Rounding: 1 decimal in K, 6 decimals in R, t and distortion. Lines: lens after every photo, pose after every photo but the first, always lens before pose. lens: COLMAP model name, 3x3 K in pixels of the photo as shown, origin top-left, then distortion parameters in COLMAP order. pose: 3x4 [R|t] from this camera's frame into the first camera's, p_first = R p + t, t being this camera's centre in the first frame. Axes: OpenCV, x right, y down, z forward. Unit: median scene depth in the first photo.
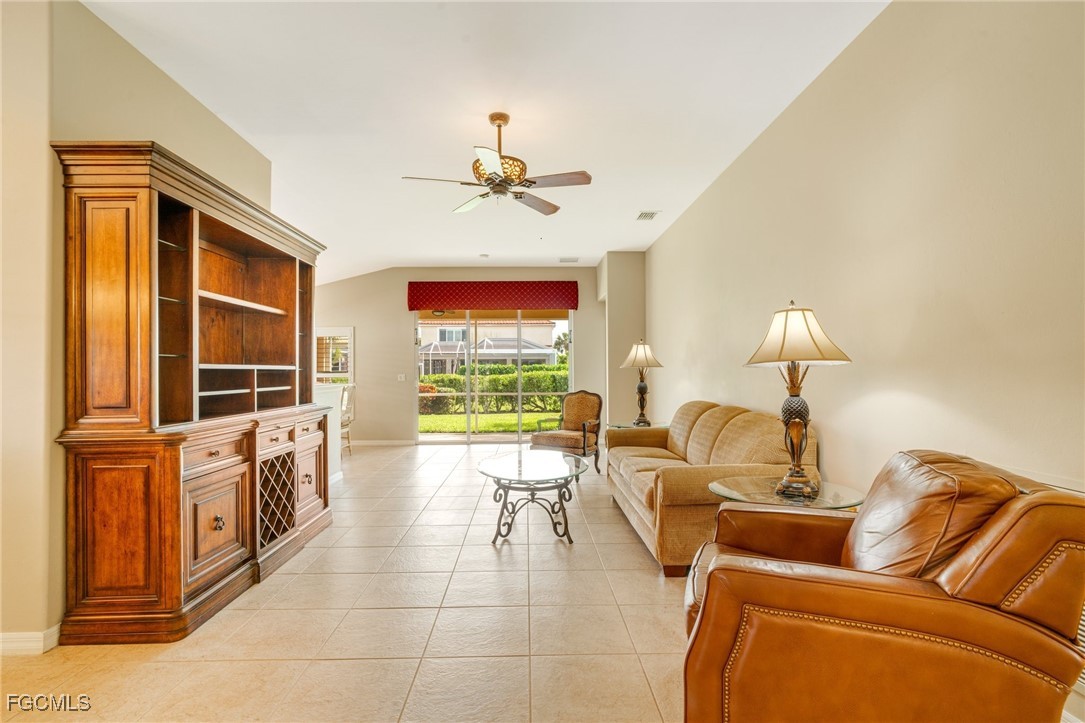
lens RADIAL K [[507.1, 0, 539.1], [0, 507.1, 363.1], [0, 0, 1]] dist [-0.009842, 0.003920]
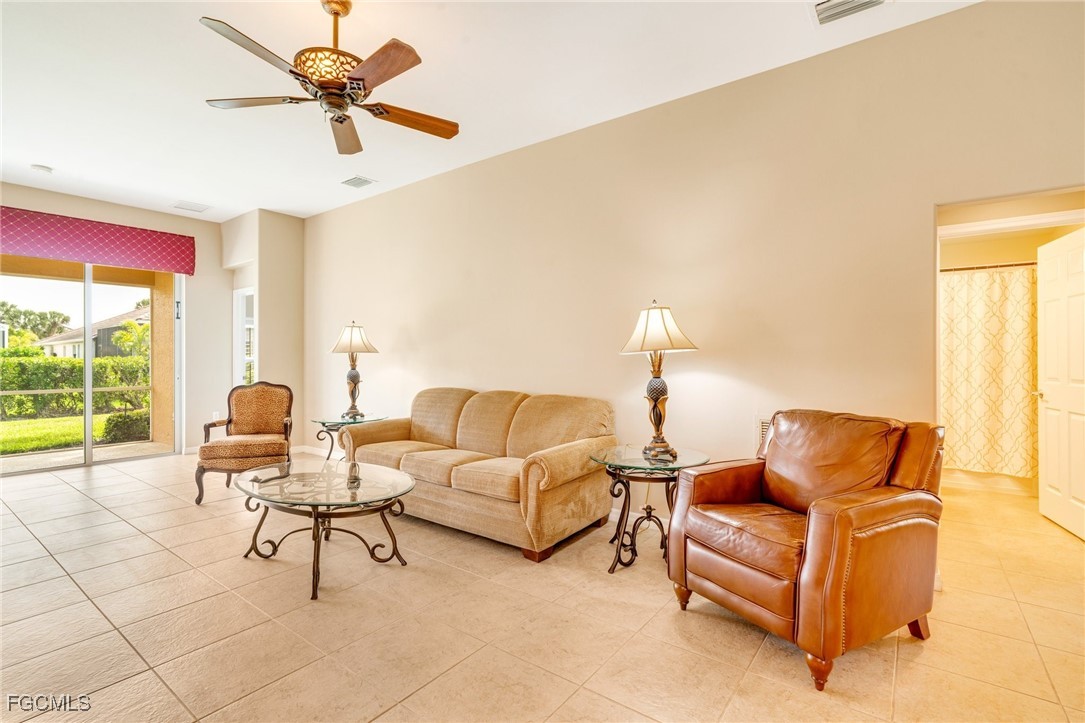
lens RADIAL K [[507.1, 0, 537.1], [0, 507.1, 356.0], [0, 0, 1]] dist [-0.009842, 0.003920]
pose [[0.626671, 0.007438, 0.779249, -0.351825], [-0.015893, 0.999868, 0.003238, 0.007153], [-0.779122, -0.014414, 0.626707, 0.250861]]
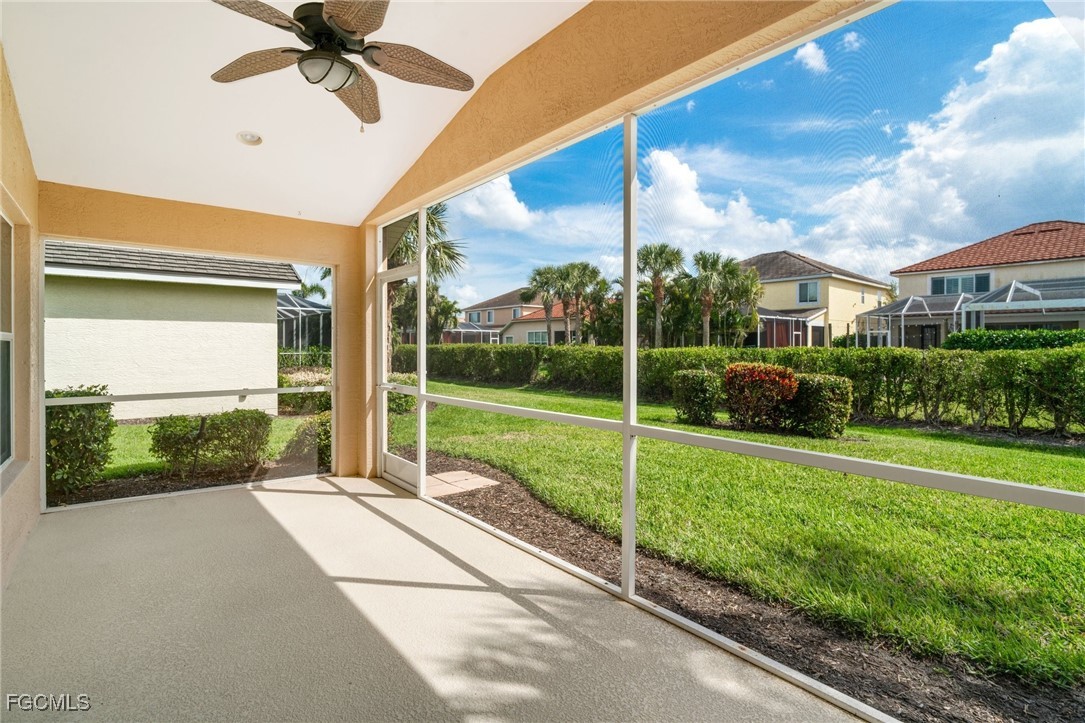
lens RADIAL K [[507.1, 0, 542.3], [0, 507.1, 353.4], [0, 0, 1]] dist [-0.009842, 0.003920]
pose [[0.609498, 0.017387, -0.792597, 0.119116], [0.010842, 0.999483, 0.030263, 0.043814], [0.792714, -0.027038, 0.608994, 2.059952]]
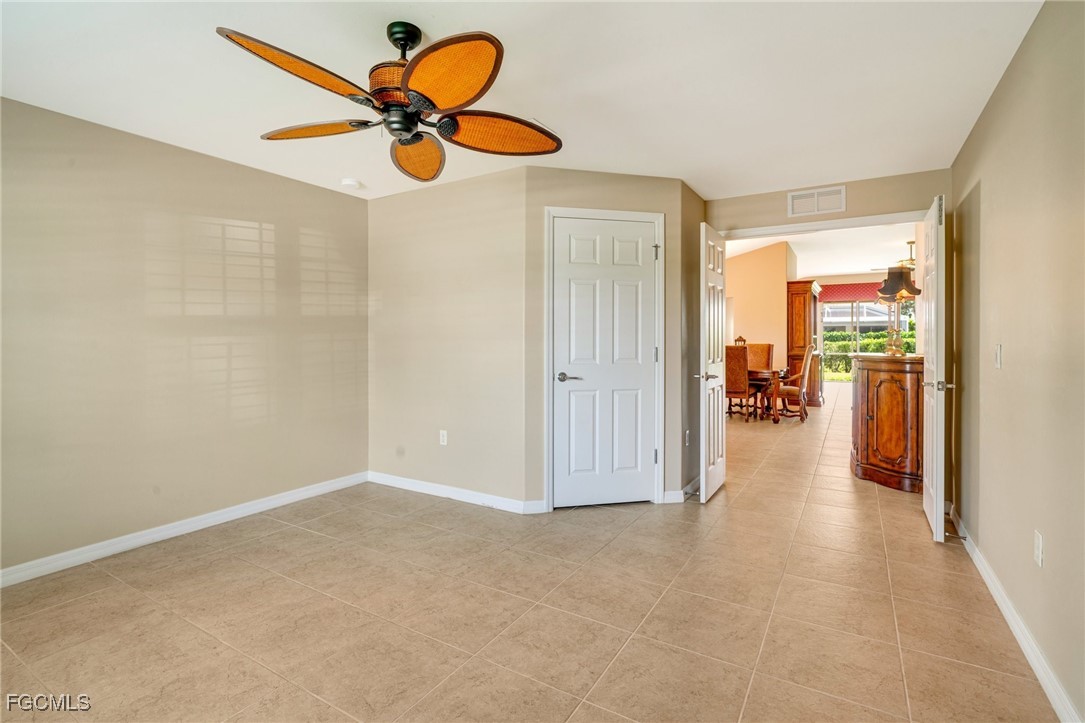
lens RADIAL K [[507.1, 0, 538.1], [0, 507.1, 340.6], [0, 0, 1]] dist [-0.009842, 0.003920]
pose [[0.834673, 0.007657, -0.550693, -0.194232], [0.004773, 0.999765, 0.021136, -0.029264], [0.550726, -0.020270, 0.834440, -1.764808]]
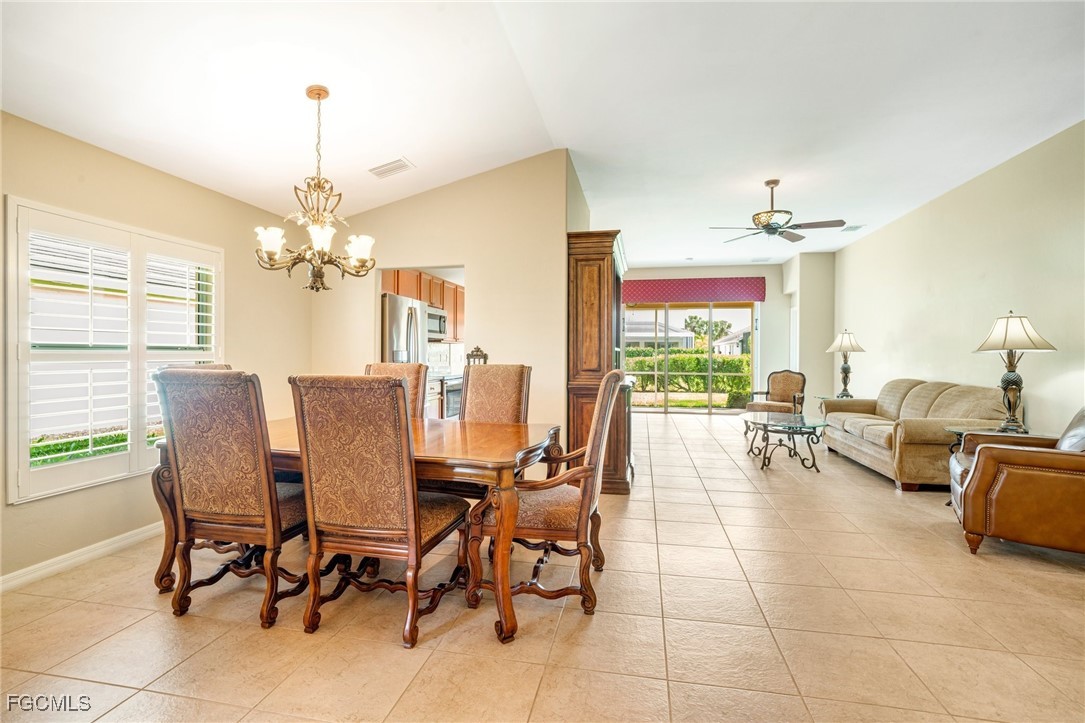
lens RADIAL K [[507.1, 0, 540.8], [0, 507.1, 356.2], [0, 0, 1]] dist [-0.009842, 0.003920]
pose [[0.975434, 0.012209, -0.219953, -0.315429], [-0.007347, 0.999711, 0.022907, -0.004549], [0.220169, -0.020729, 0.975241, -0.463244]]
